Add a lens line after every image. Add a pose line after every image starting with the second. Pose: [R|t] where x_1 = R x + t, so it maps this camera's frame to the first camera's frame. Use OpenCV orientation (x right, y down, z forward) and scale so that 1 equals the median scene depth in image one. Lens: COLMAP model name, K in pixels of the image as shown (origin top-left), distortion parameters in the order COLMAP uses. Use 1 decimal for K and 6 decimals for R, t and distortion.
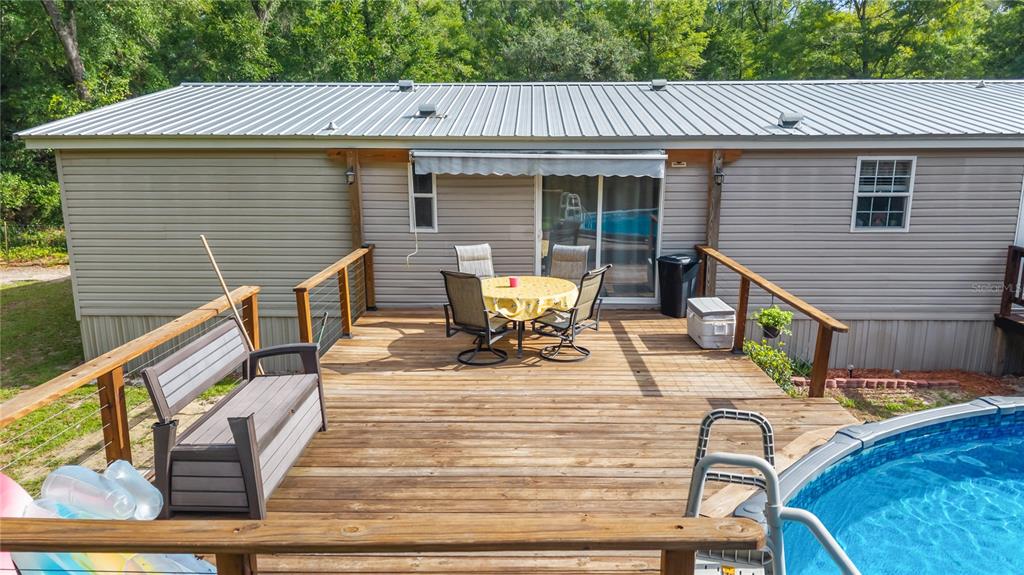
lens RADIAL K [[694.9, 0, 505.8], [0, 694.9, 289.5], [0, 0, 1]] dist [0.020815, -0.024565]
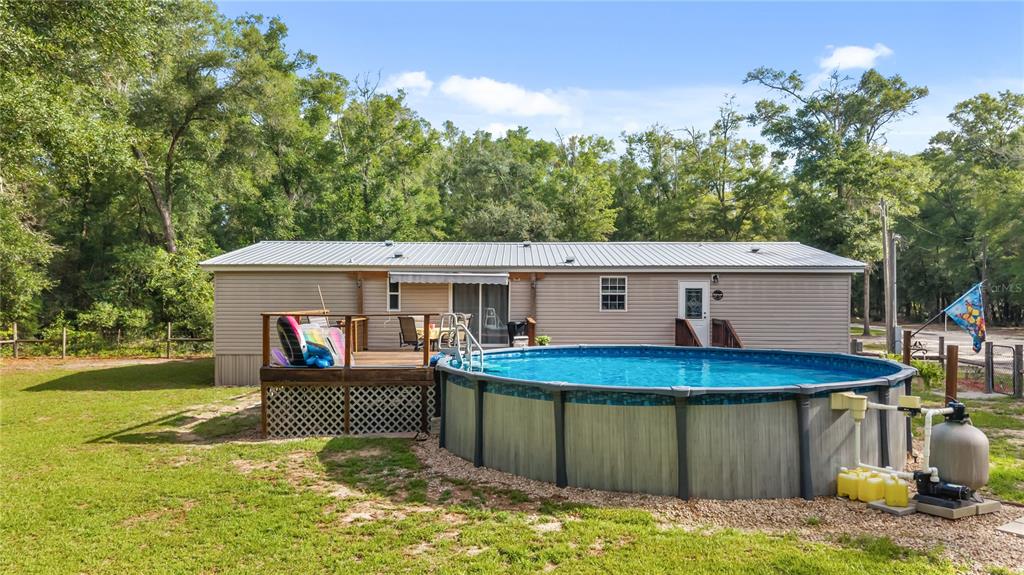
lens RADIAL K [[694.9, 0, 515.4], [0, 694.9, 292.8], [0, 0, 1]] dist [0.020815, -0.024565]
pose [[0.999494, 0.004425, 0.031485, 0.126888], [0.002576, 0.975744, -0.218899, 0.227200], [-0.031690, 0.218869, 0.975239, -0.738095]]
